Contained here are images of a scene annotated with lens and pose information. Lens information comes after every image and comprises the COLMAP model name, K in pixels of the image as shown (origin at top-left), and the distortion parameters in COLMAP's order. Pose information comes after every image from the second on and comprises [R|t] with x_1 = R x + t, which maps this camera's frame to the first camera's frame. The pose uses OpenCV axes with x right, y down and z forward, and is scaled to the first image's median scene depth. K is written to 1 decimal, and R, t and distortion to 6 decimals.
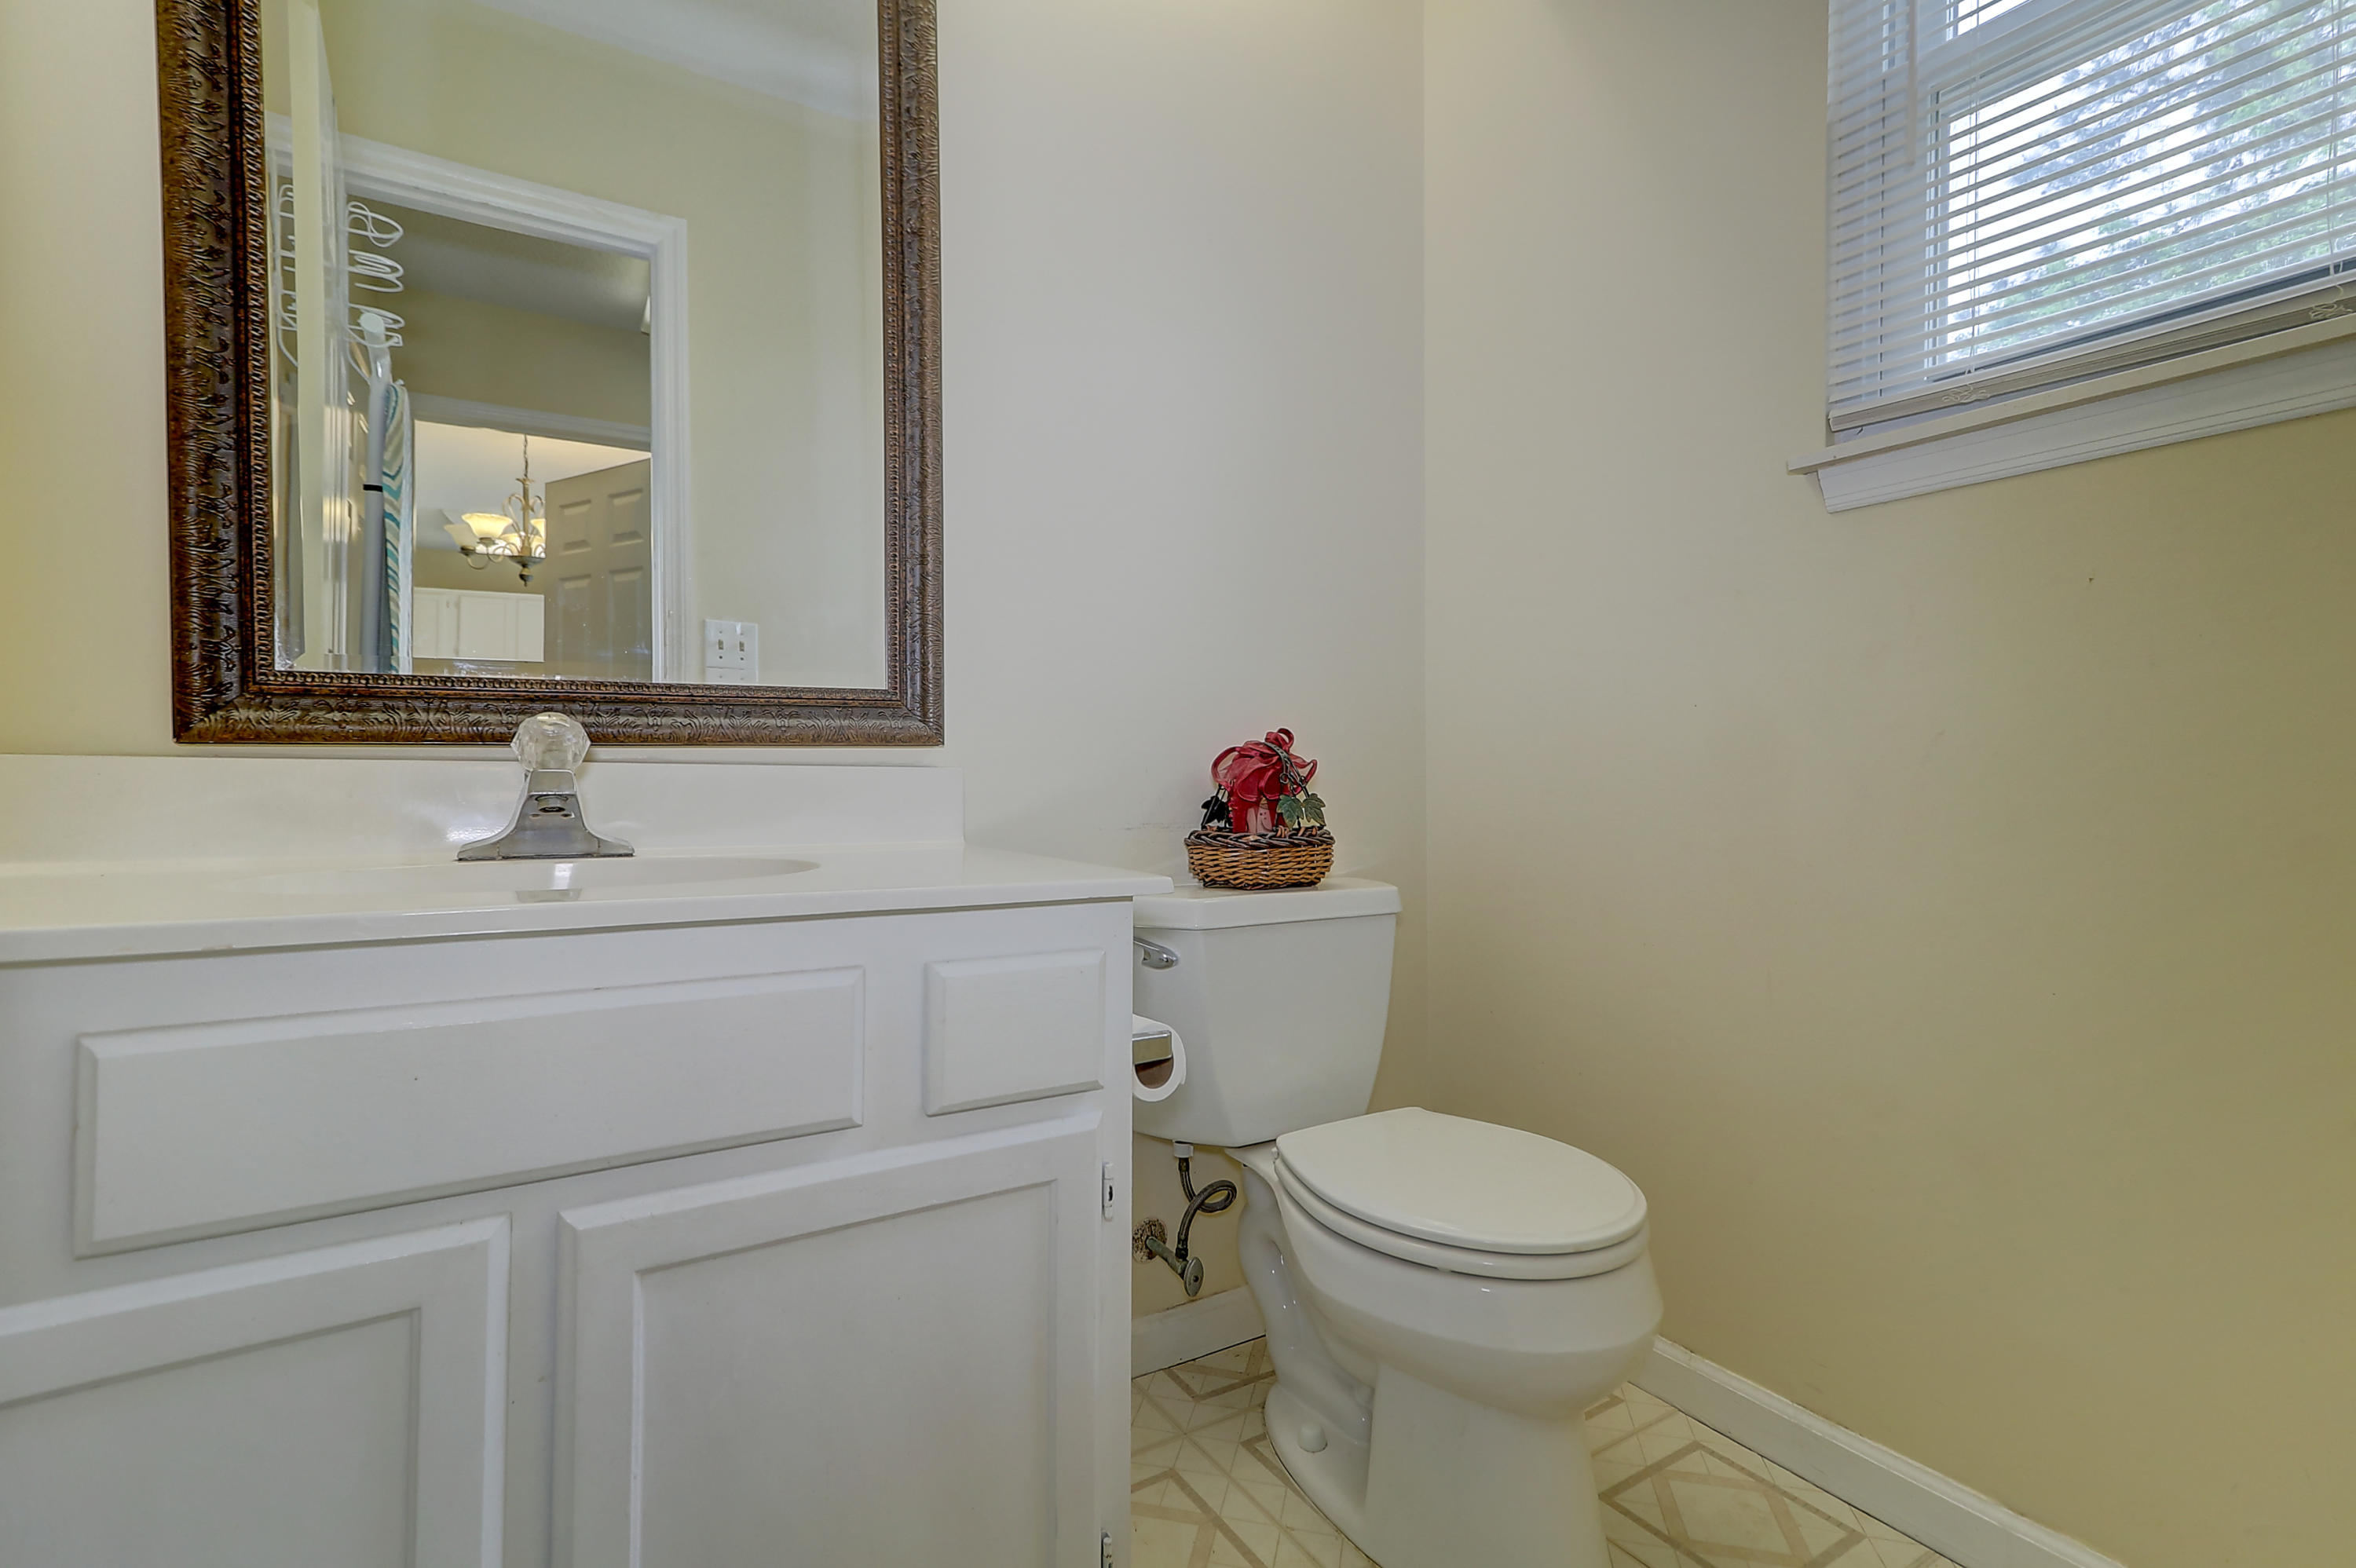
lens RADIAL K [[1086.8, 0, 1181.7], [0, 1086.8, 773.3], [0, 0, 1]] dist [0.023834, 0.000598]
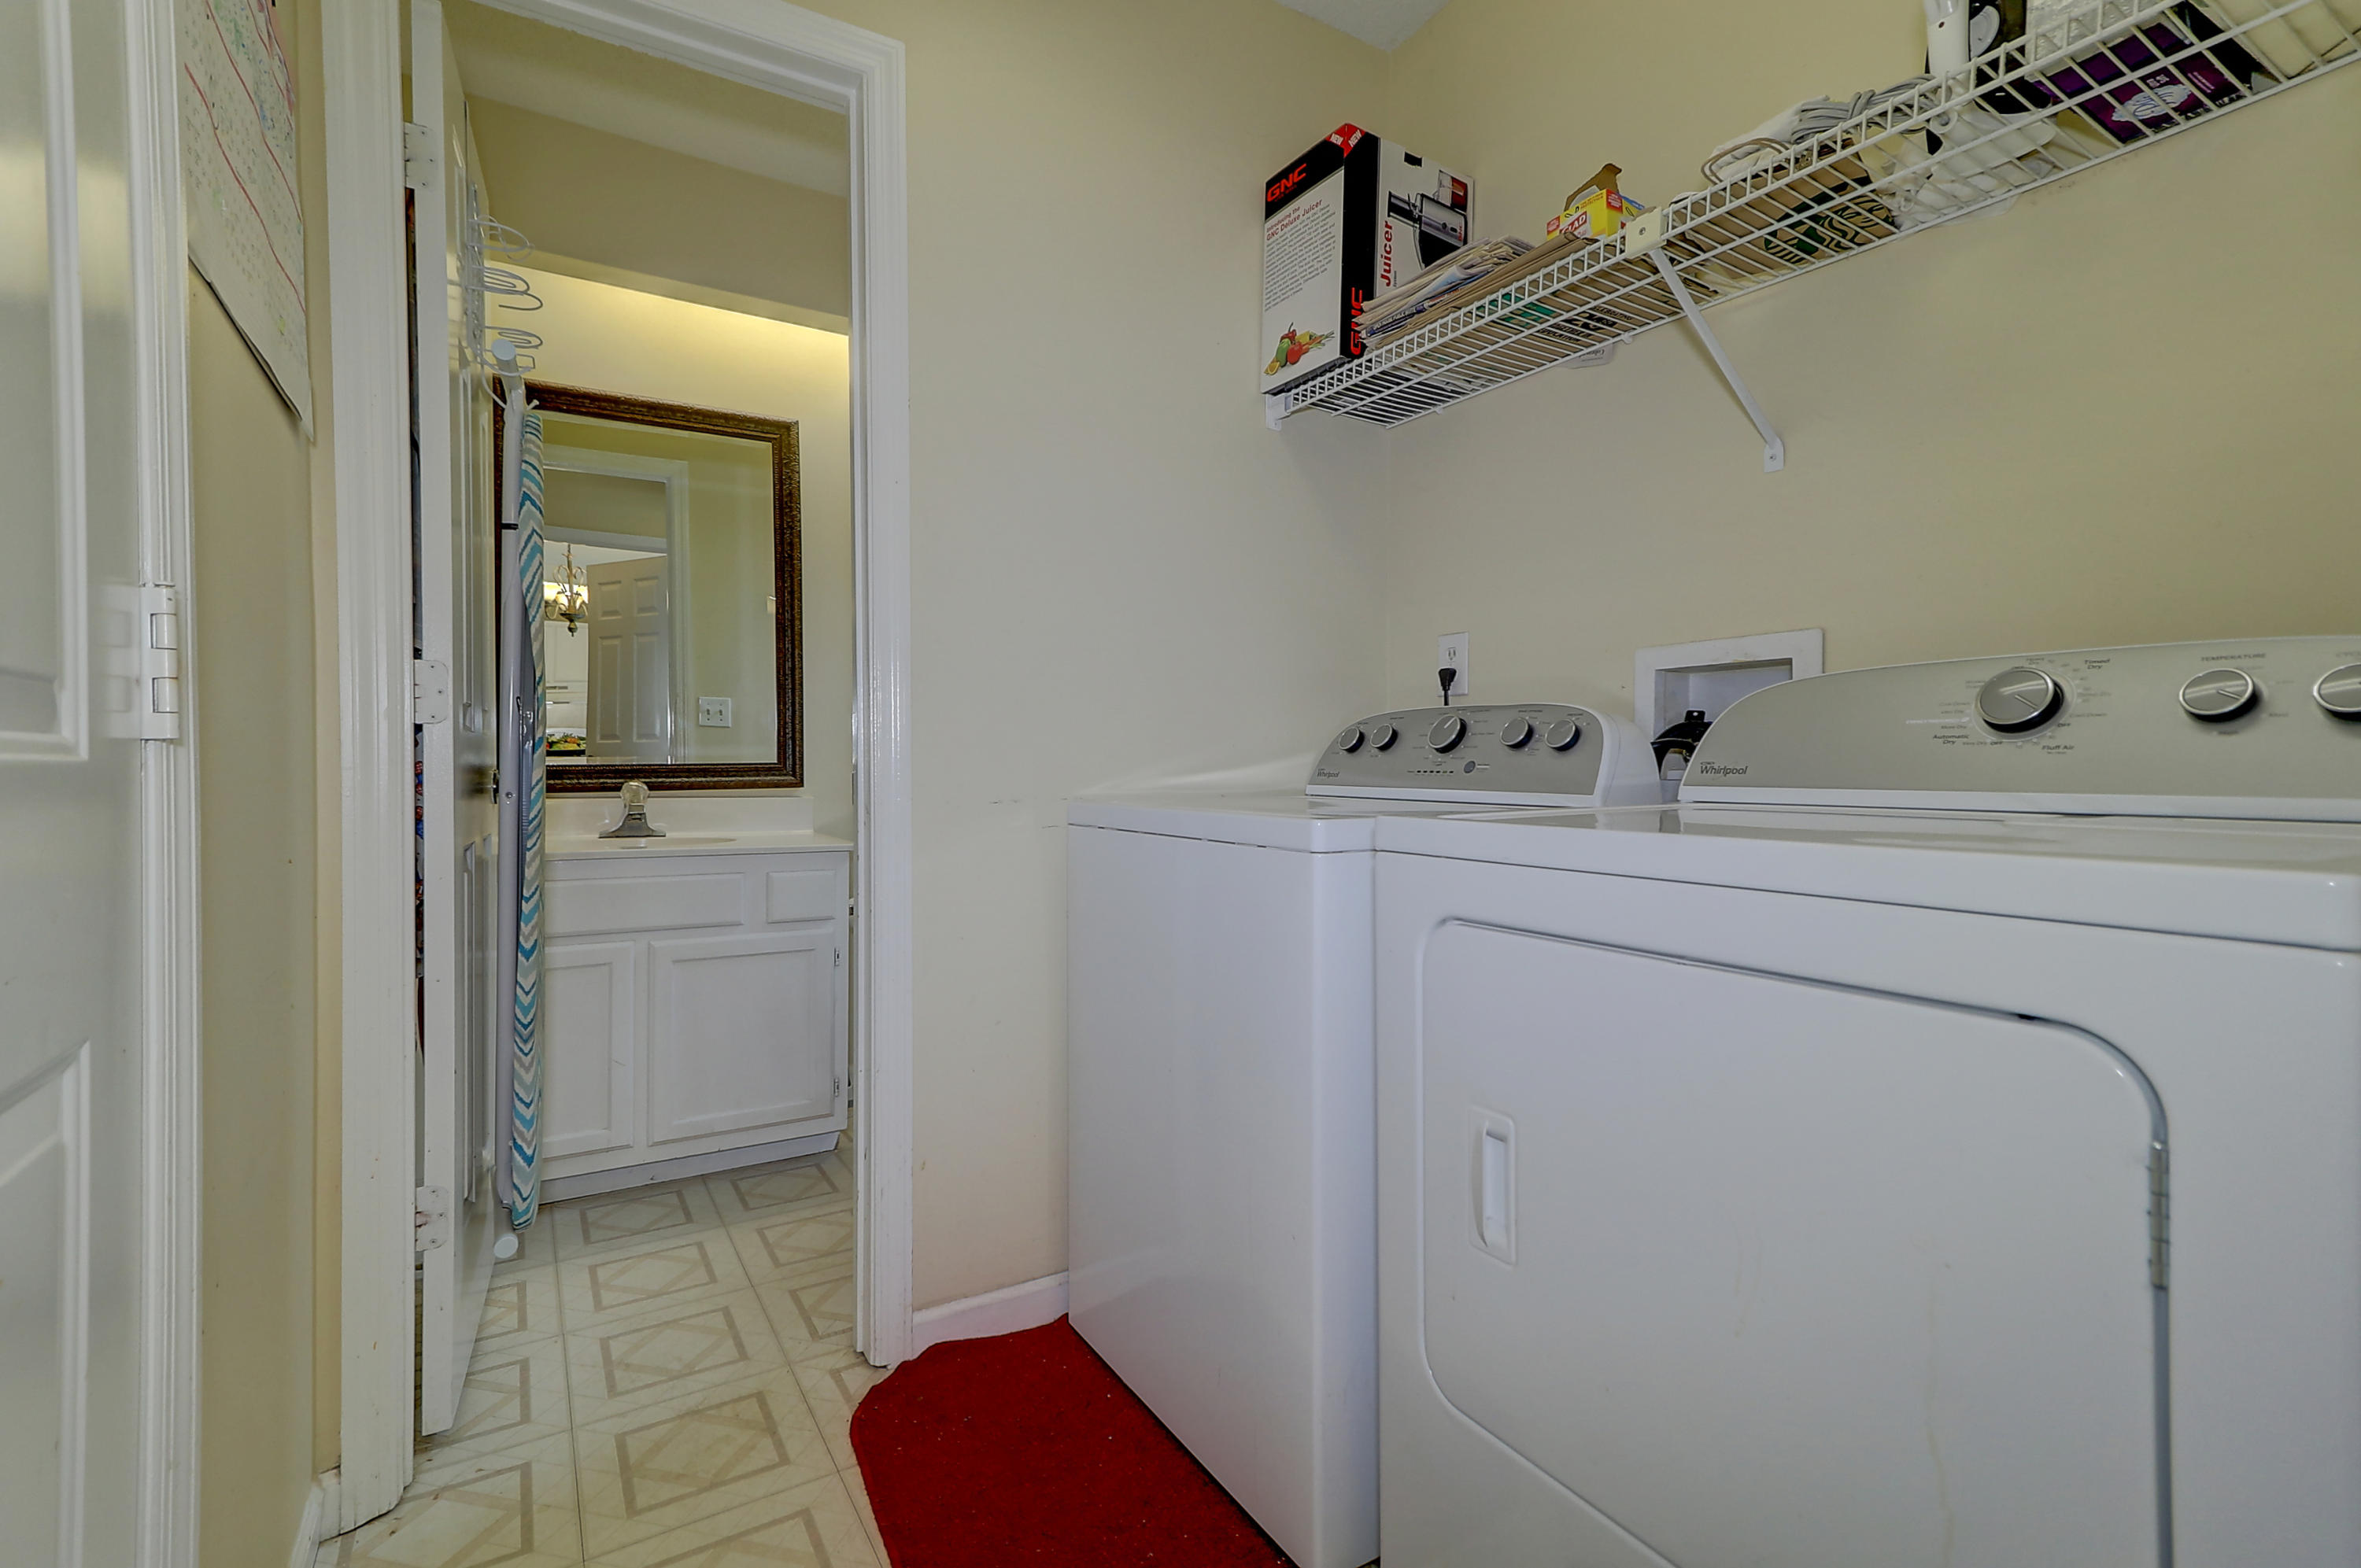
lens RADIAL K [[1089.0, 0, 1177.3], [0, 1089.0, 782.4], [0, 0, 1]] dist [0.023834, 0.000598]
pose [[0.999949, 0.005938, -0.008176, 0.622352], [-0.005704, 0.999582, 0.028331, -0.113412], [0.008341, -0.028283, 0.999565, -1.351749]]
